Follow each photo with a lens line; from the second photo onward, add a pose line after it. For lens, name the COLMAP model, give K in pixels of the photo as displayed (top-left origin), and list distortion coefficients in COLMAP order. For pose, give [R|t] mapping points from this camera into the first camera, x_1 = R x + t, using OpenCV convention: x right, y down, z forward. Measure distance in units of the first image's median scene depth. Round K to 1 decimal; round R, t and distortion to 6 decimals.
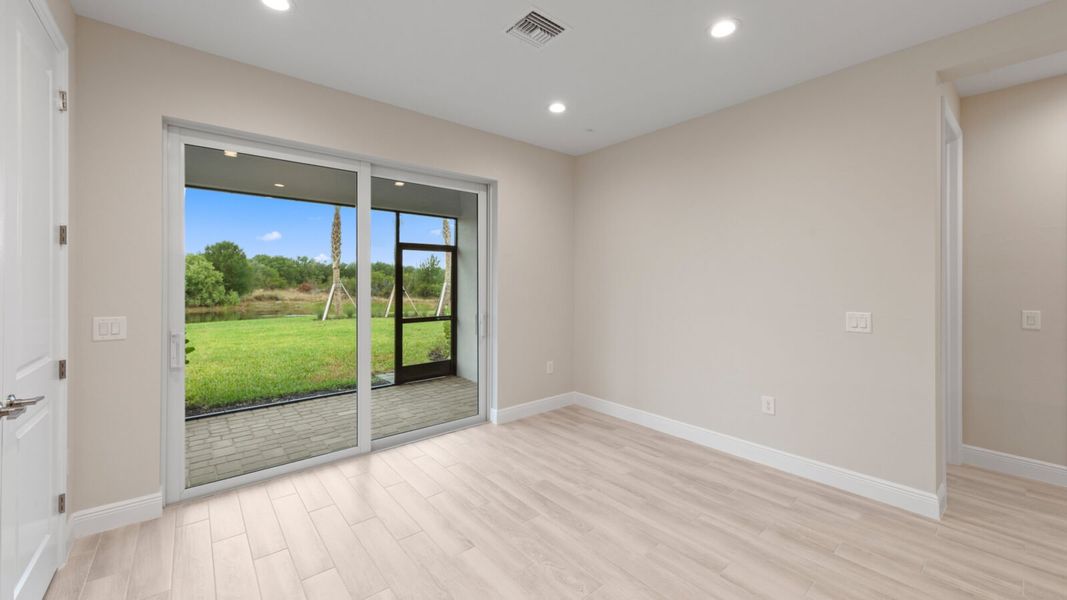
lens RADIAL K [[416.0, 0, 537.5], [0, 416.0, 285.2], [0, 0, 1]] dist [0.011505, -0.002006]
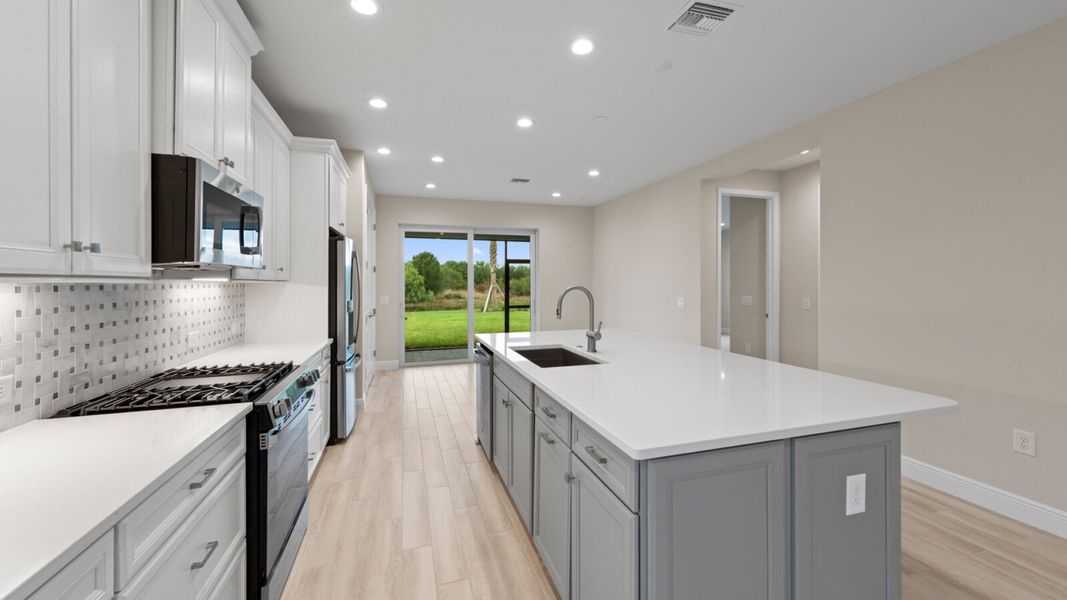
lens RADIAL K [[416.0, 0, 542.3], [0, 416.0, 282.7], [0, 0, 1]] dist [0.011505, -0.002006]
pose [[0.932489, -0.007536, -0.361121, 0.046160], [0.005320, 0.999960, -0.007129, 0.000227], [0.361160, 0.004727, 0.932492, -0.057279]]
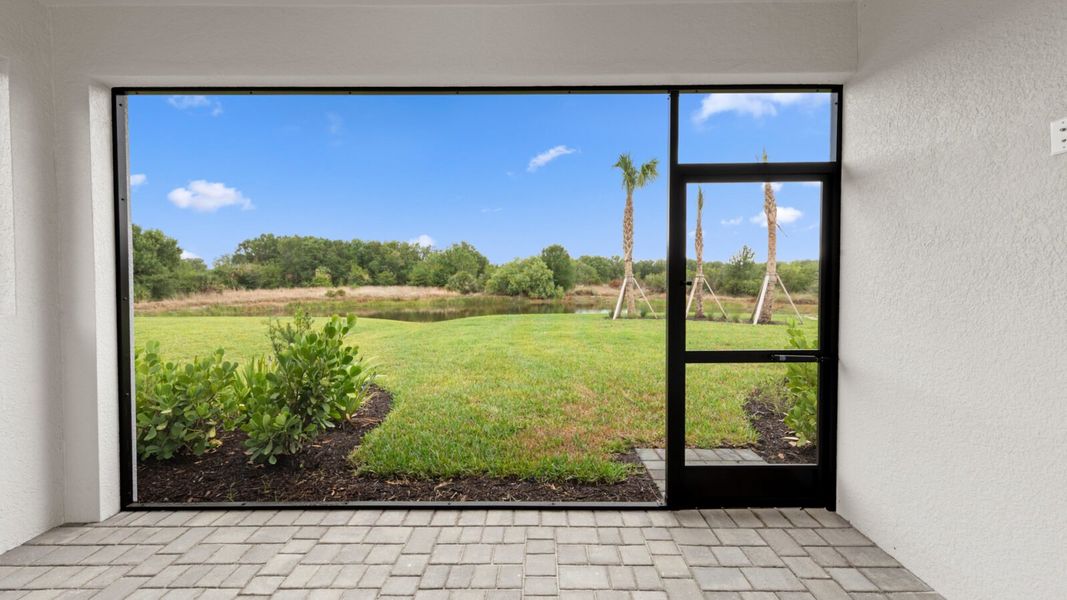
lens RADIAL K [[416.0, 0, 531.3], [0, 416.0, 288.4], [0, 0, 1]] dist [0.011505, -0.002006]
pose [[0.753271, 0.010873, -0.657620, -0.019541], [-0.000777, 0.999877, 0.015641, 0.001439], [0.657710, -0.011271, 0.753187, 0.068582]]
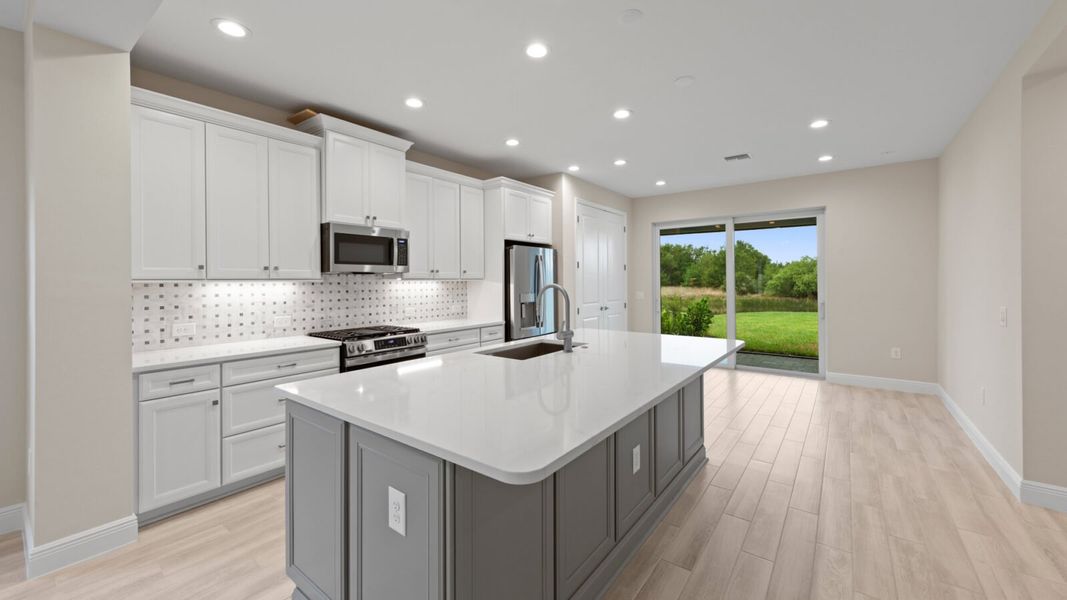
lens RADIAL K [[416.0, 0, 530.3], [0, 416.0, 281.9], [0, 0, 1]] dist [0.011505, -0.002006]
pose [[0.226215, -0.002518, -0.974074, 0.082270], [0.001881, 0.999996, -0.002148, 0.000135], [0.974076, -0.001347, 0.226219, -0.021773]]
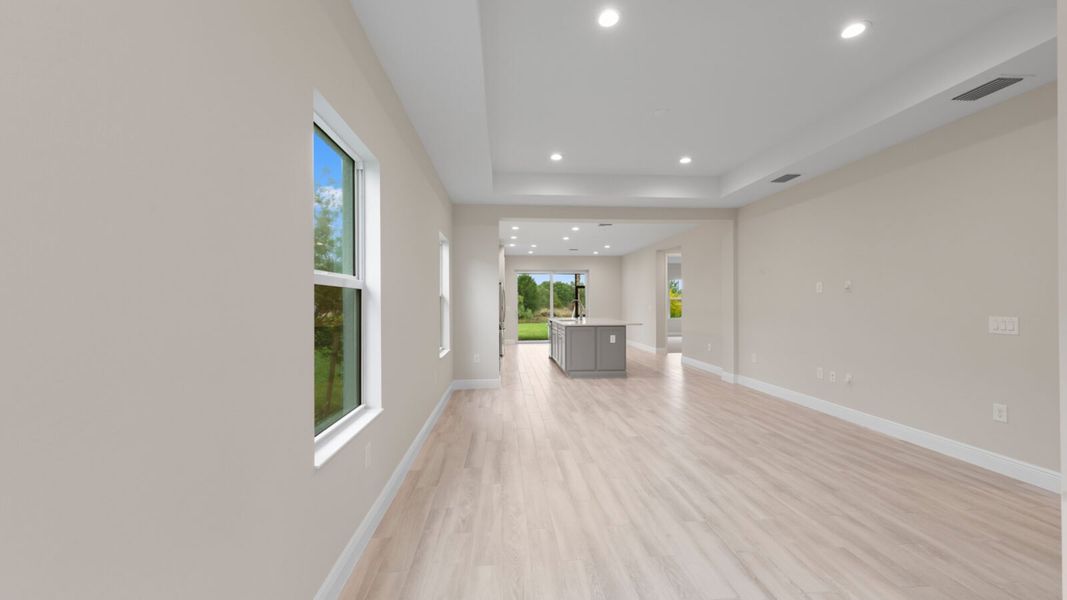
lens RADIAL K [[416.0, 0, 522.2], [0, 416.0, 304.1], [0, 0, 1]] dist [0.011505, -0.002006]
pose [[0.798218, -0.004144, -0.602355, 0.116305], [0.002535, 0.999991, -0.003520, 0.002478], [0.602363, 0.001283, 0.798221, -0.155436]]
